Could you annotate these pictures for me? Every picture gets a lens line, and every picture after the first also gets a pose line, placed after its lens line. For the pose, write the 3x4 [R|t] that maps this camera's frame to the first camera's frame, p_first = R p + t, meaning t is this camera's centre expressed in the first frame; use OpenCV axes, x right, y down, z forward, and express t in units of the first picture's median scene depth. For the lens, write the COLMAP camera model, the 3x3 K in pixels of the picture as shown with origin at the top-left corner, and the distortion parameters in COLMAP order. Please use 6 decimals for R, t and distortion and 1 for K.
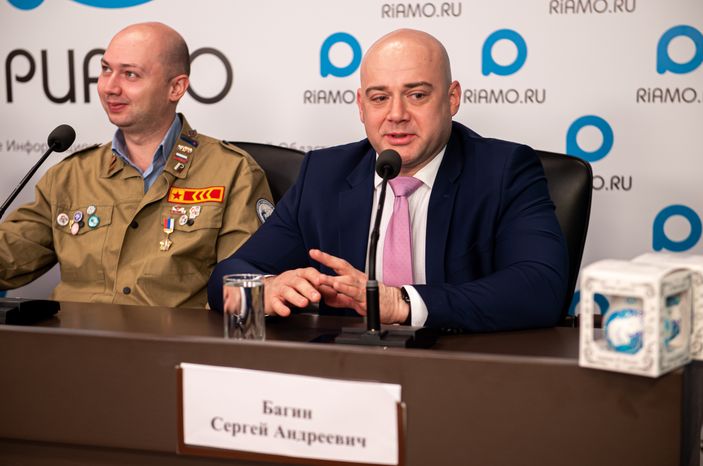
lens RADIAL K [[1344.0, 0, 356.7], [0, 1344.0, 234.1], [0, 0, 1]] dist [0.014539, 0.000000]
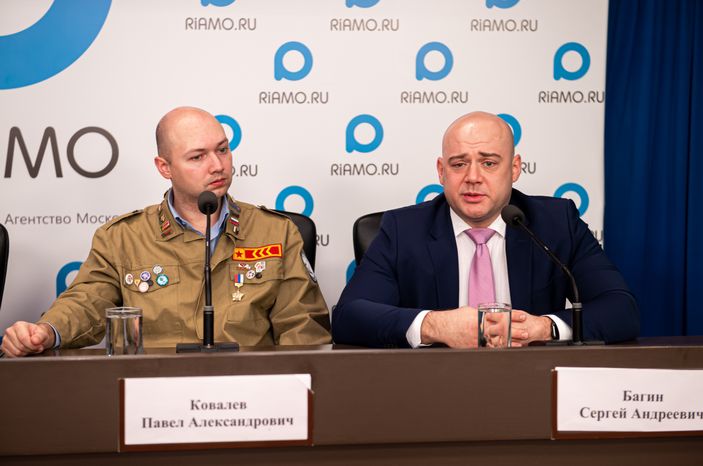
lens RADIAL K [[1245.6, 0, 342.3], [0, 1245.6, 235.2], [0, 0, 1]] dist [0.208244, 0.000000]
pose [[0.896587, -0.025143, 0.442154, -0.832985], [0.050527, 0.997675, -0.045725, 0.014429], [-0.439977, 0.063337, 0.895773, 0.007072]]
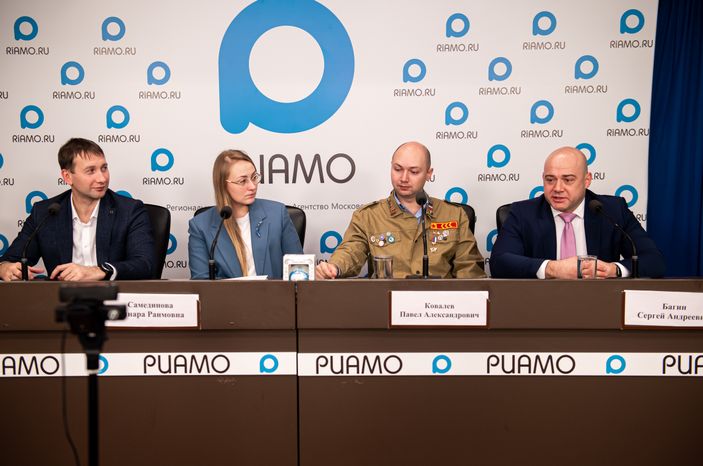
lens RADIAL K [[807.4, 0, 346.4], [0, 807.4, 243.8], [0, 0, 1]] dist [0.115917, 0.000000]
pose [[0.948951, -0.031802, 0.313816, -1.031046], [0.038555, 0.999139, -0.015332, 0.017489], [-0.313058, 0.026649, 0.949360, -0.209448]]
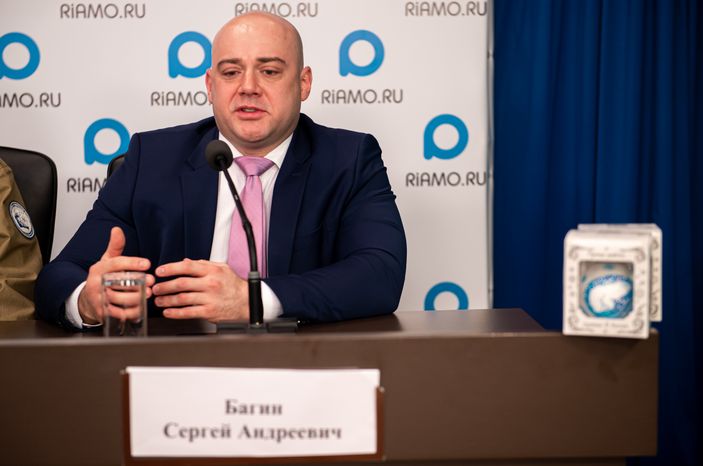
lens RADIAL K [[1301.0, 0, 351.7], [0, 1301.0, 238.5], [0, 0, 1]] dist [0.018436, 0.000000]
pose [[0.929907, -0.042292, 0.365354, -0.304011], [0.047165, 0.998877, -0.004417, 0.019838], [-0.364757, 0.021339, 0.930858, 0.124193]]
